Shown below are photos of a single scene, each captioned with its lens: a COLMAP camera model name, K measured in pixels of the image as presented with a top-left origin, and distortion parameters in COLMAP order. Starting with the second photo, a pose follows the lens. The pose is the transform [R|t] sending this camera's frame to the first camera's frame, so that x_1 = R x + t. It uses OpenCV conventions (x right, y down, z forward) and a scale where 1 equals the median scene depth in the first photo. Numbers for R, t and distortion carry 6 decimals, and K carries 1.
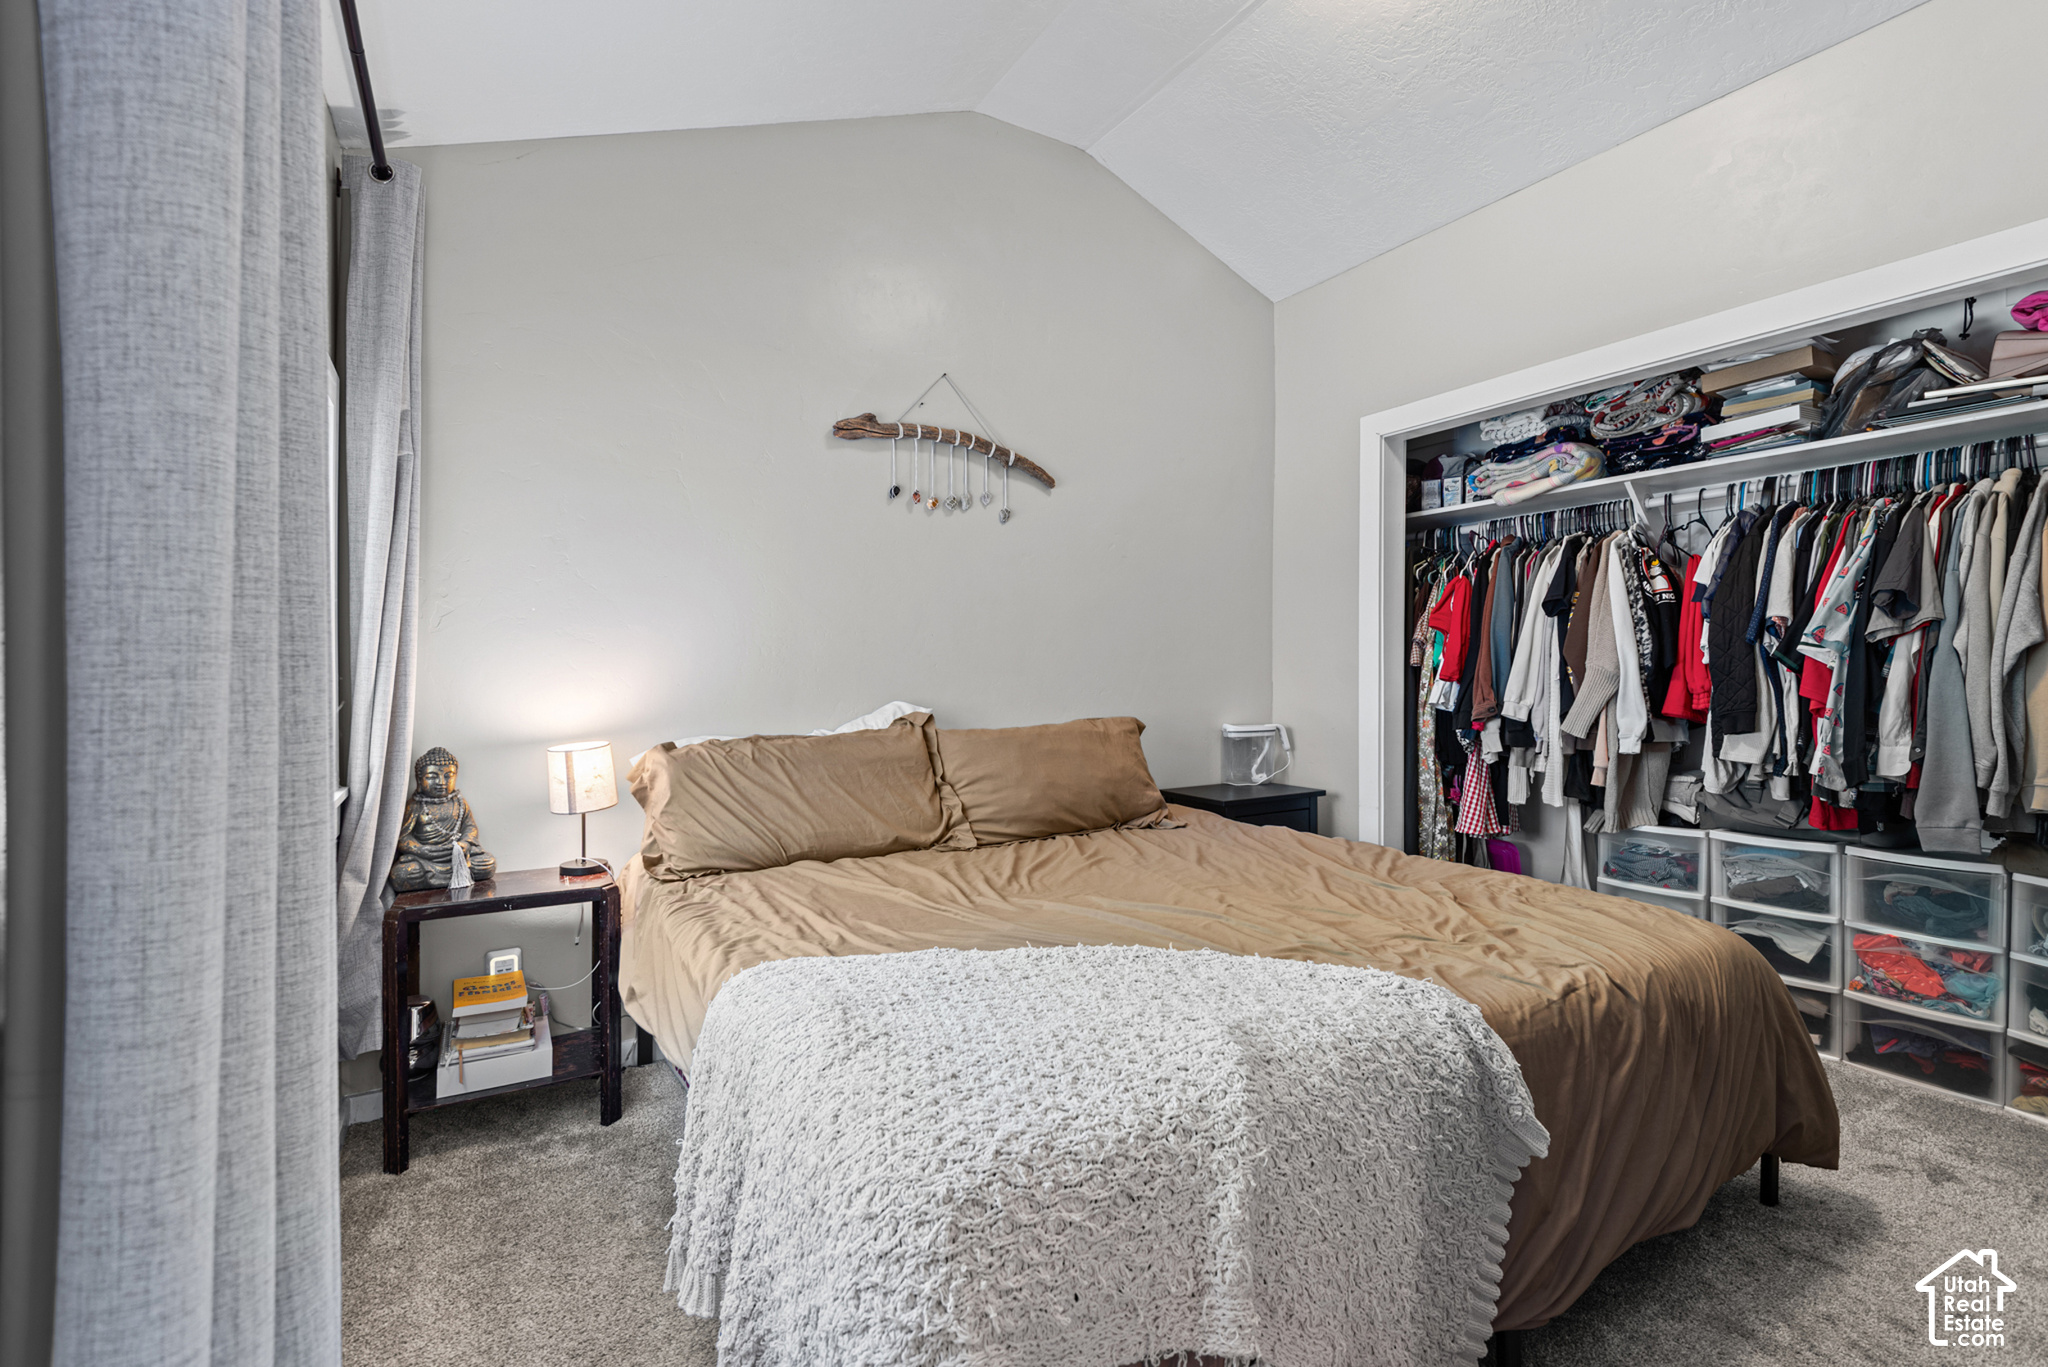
lens RADIAL K [[943.6, 0, 1023.1], [0, 943.6, 688.5], [0, 0, 1]] dist [0.024211, -0.017175]
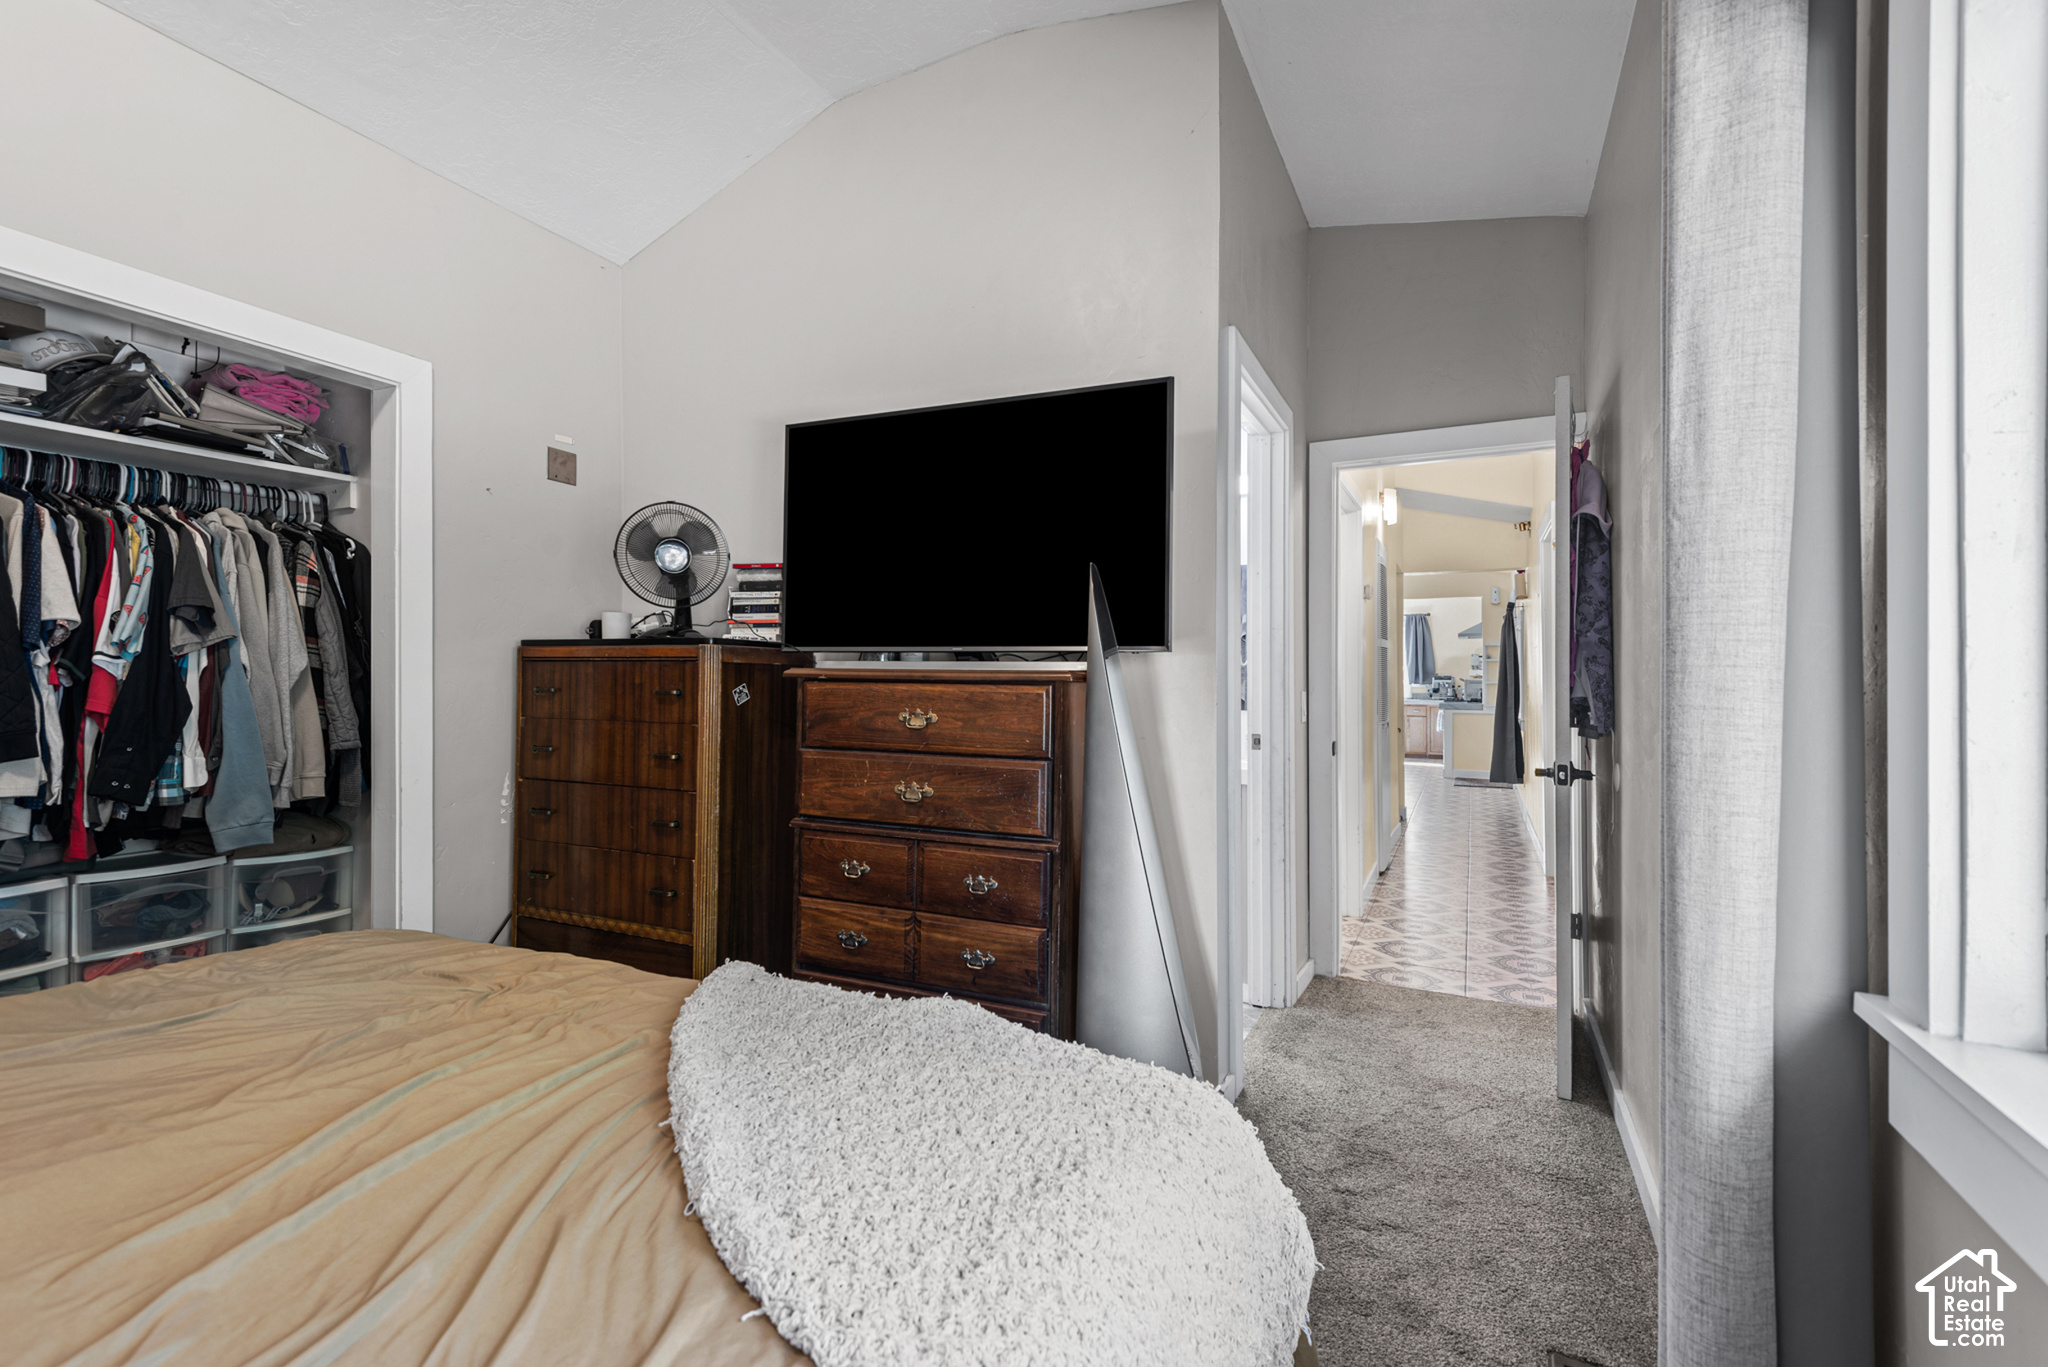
lens RADIAL K [[943.6, 0, 1023.1], [0, 943.6, 688.5], [0, 0, 1]] dist [0.024211, -0.017175]
pose [[-0.548006, -0.000395, 0.836475, -0.417103], [0.004152, 0.999986, 0.003192, -0.012929], [-0.836464, 0.005223, -0.547996, 0.783227]]
